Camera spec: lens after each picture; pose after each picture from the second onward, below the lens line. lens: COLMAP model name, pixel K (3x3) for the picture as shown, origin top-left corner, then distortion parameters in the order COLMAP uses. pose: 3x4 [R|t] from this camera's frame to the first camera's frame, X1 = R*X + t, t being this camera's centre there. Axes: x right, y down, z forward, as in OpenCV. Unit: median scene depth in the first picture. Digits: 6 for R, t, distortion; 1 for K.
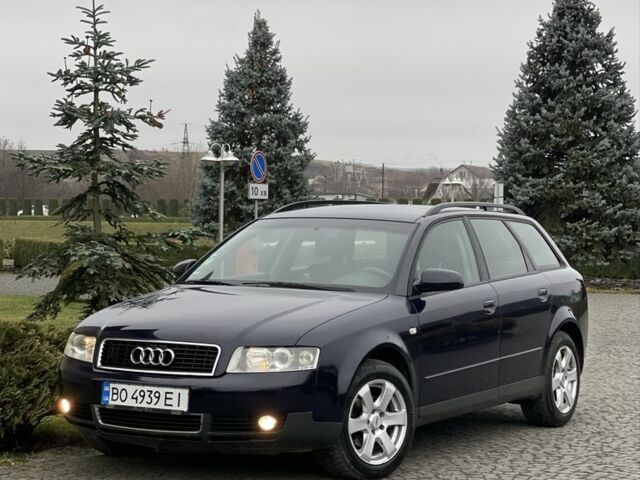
lens RADIAL K [[1651.4, 0, 320.0], [0, 1651.4, 240.0], [0, 0, 1]] dist [0.101131, 1.337840]
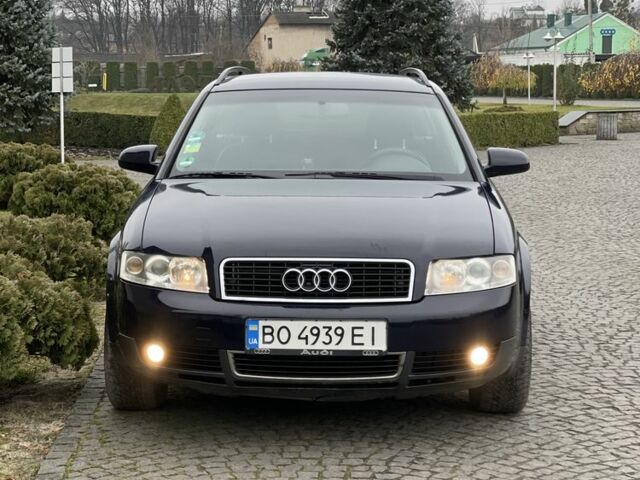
lens RADIAL K [[1547.2, 0, 320.0], [0, 1547.2, 240.0], [0, 0, 1]] dist [0.115045, 0.908386]
pose [[0.880474, -0.057075, 0.470647, -0.427649], [0.015321, 0.995634, 0.092077, -0.011411], [-0.473847, -0.073860, 0.877504, 0.394803]]
